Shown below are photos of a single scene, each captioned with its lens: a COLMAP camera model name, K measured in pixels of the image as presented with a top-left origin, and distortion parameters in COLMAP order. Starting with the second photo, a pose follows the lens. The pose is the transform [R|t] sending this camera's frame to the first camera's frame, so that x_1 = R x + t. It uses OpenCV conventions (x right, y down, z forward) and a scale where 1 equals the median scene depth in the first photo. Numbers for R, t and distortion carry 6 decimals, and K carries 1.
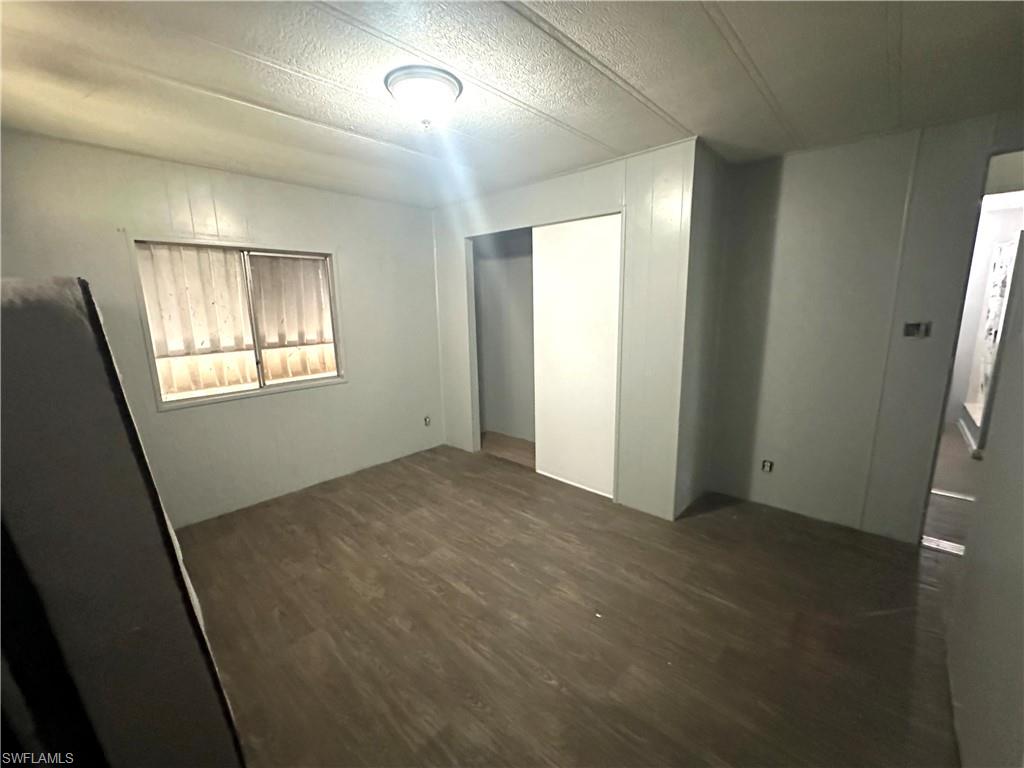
lens RADIAL K [[410.3, 0, 511.4], [0, 410.3, 377.5], [0, 0, 1]] dist [-0.004007, -0.000108]
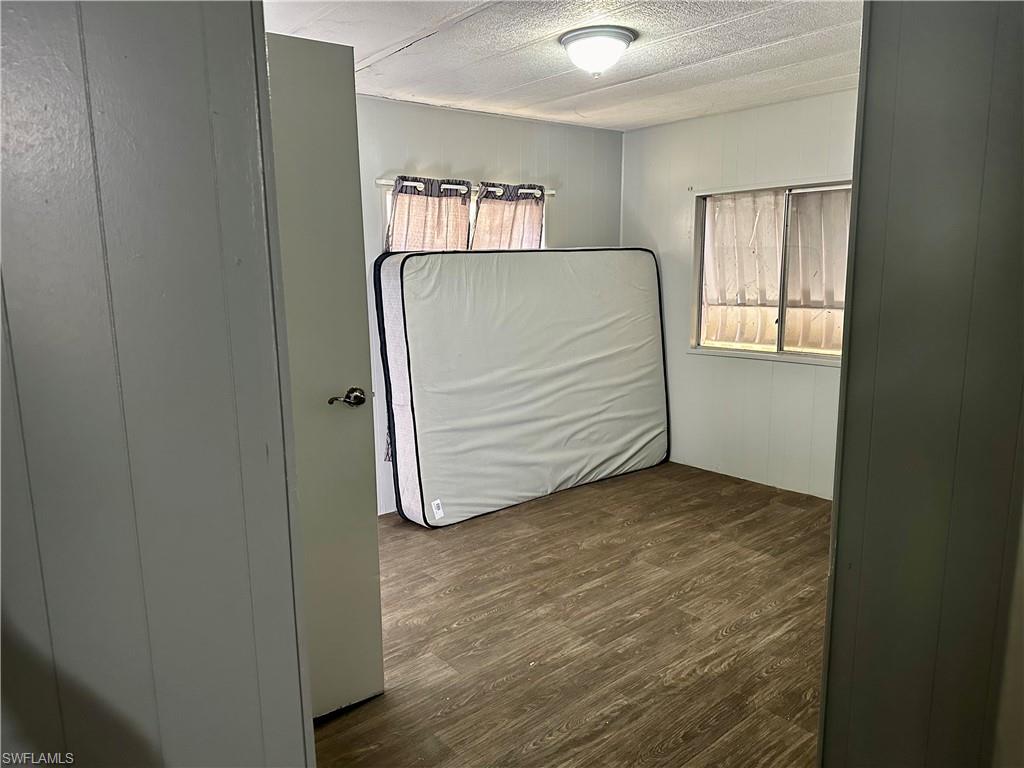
lens RADIAL K [[724.8, 0, 511.7], [0, 724.8, 388.4], [0, 0, 1]] dist [0.039620, -0.061252]
pose [[-0.137159, 0.195565, -0.971052, 1.010011], [-0.143964, 0.965972, 0.214876, -0.158856], [0.980031, 0.169269, -0.104338, 0.686774]]
